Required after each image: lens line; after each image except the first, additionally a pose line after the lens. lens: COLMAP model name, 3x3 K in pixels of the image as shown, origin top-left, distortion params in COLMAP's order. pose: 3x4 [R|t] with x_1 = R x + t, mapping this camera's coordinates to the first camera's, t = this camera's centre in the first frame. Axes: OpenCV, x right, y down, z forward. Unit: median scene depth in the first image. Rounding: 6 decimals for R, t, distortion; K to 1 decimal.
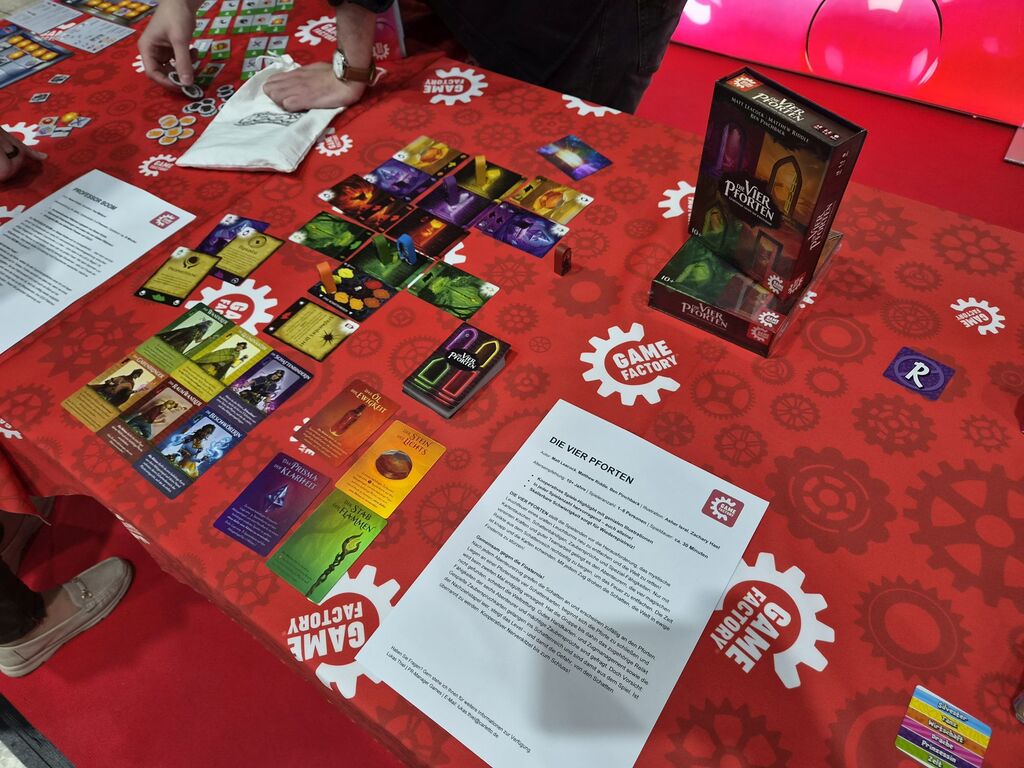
lens RADIAL K [[693.2, 0, 517.7], [0, 693.2, 375.7], [0, 0, 1]] dist [0.064773, -0.050143]
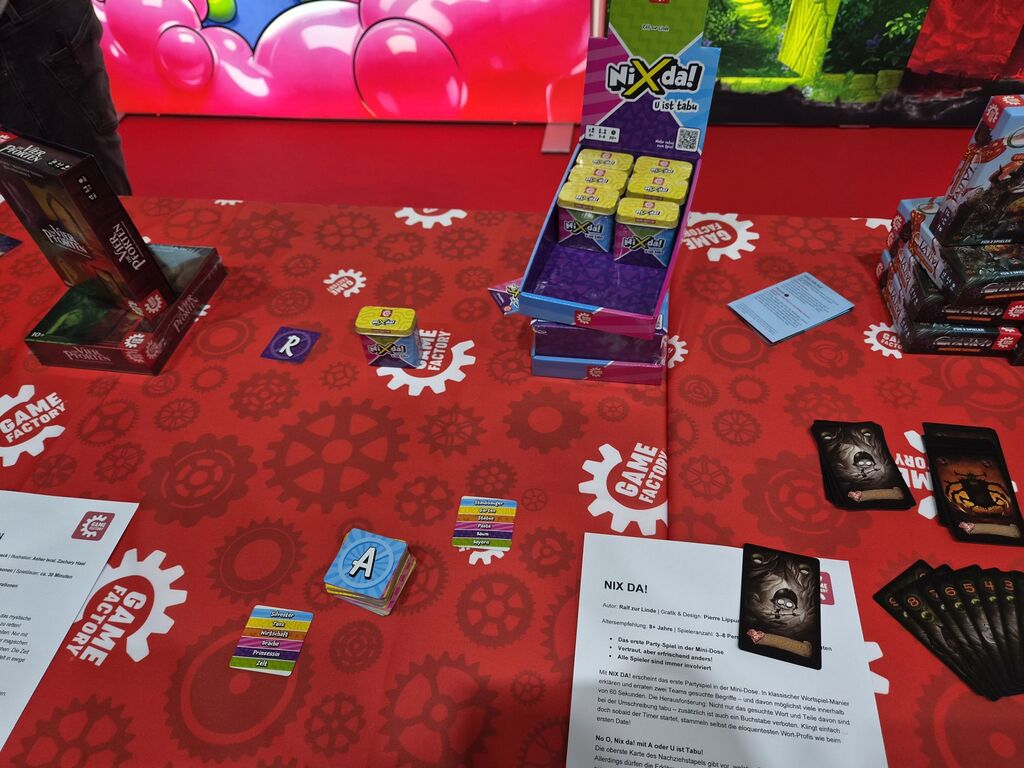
lens RADIAL K [[693.2, 0, 518.1], [0, 693.2, 389.4], [0, 0, 1]] dist [0.064773, -0.050143]
pose [[0.898564, -0.333579, 0.285146, 0.554072], [0.353586, 0.935183, -0.020210, 0.215423], [-0.259922, 0.118984, 0.958271, -0.163316]]
